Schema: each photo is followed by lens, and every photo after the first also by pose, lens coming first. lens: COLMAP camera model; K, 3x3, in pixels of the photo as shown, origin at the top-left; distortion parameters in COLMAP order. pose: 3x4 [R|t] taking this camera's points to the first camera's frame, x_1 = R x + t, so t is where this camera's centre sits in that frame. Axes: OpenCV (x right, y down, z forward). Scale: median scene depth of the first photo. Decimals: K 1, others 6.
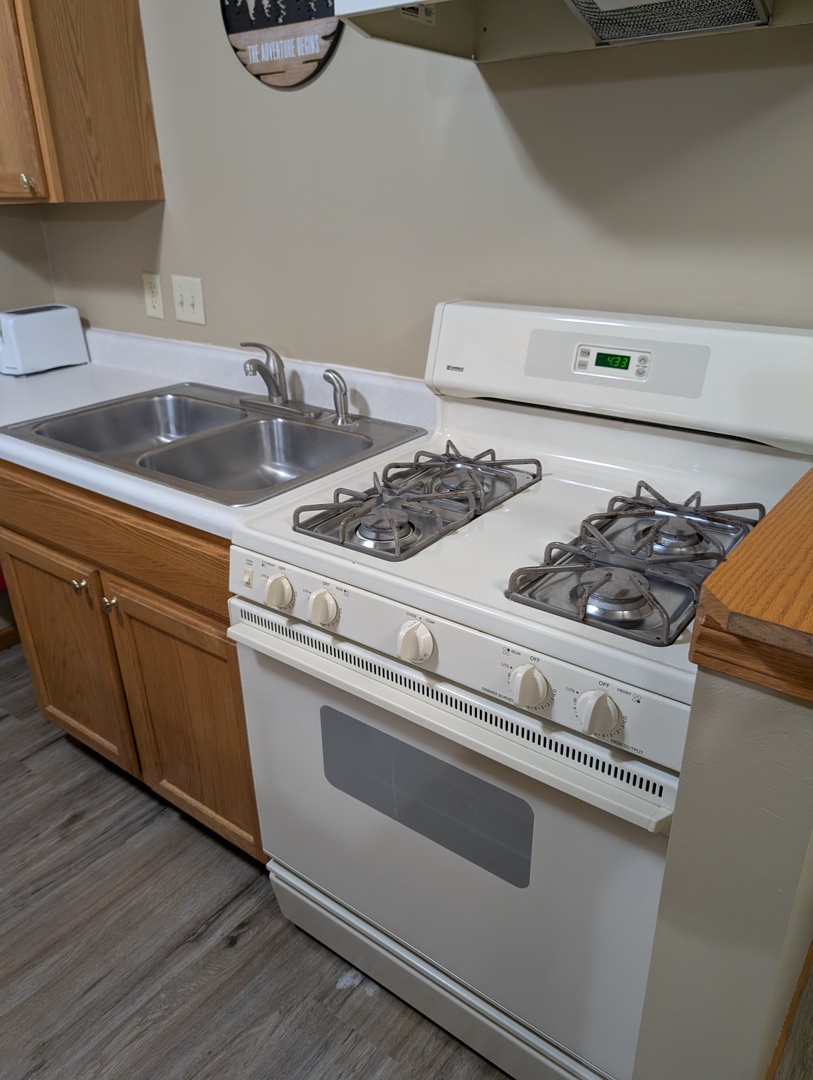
lens RADIAL K [[821.4, 0, 406.5], [0, 821.4, 540.0], [0, 0, 1]] dist [0.048173, -0.066246]
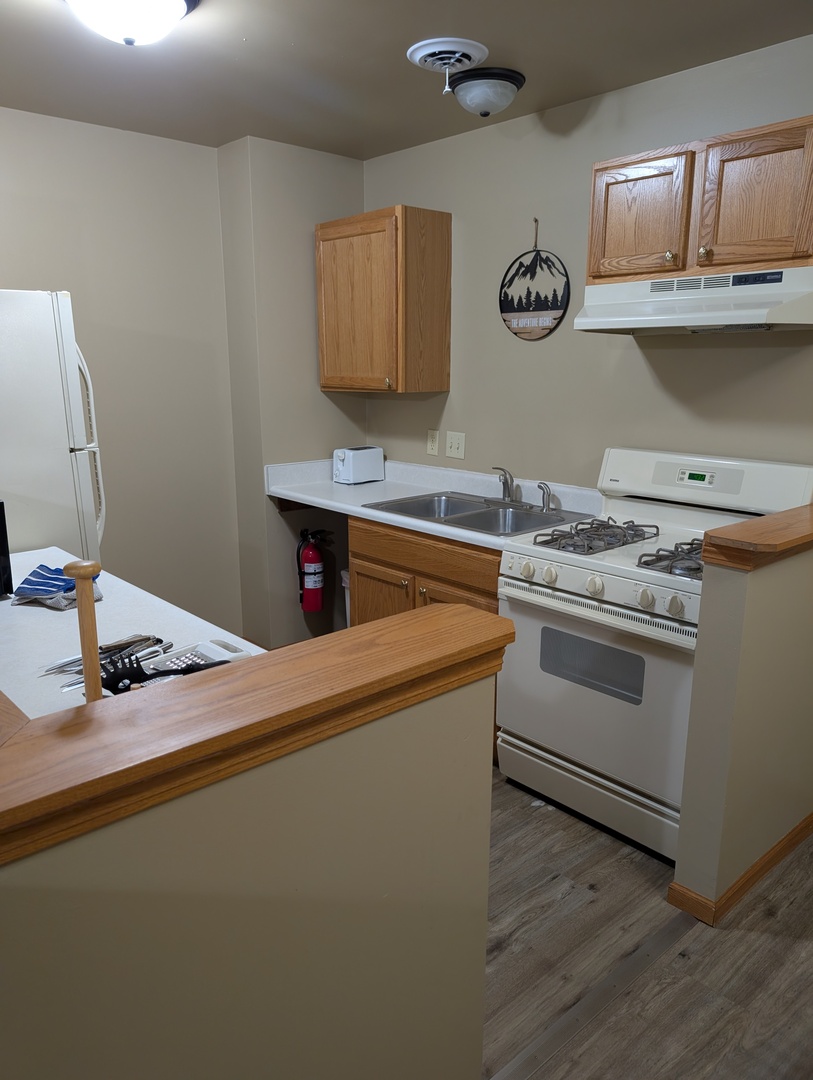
lens RADIAL K [[752.4, 0, 406.5], [0, 752.4, 540.0], [0, 0, 1]] dist [0.024312, -0.001152]
pose [[0.979731, 0.062626, -0.190277, -0.072912], [-0.095675, 0.980821, -0.169811, 0.272468], [0.175993, 0.184574, 0.966933, -0.760592]]
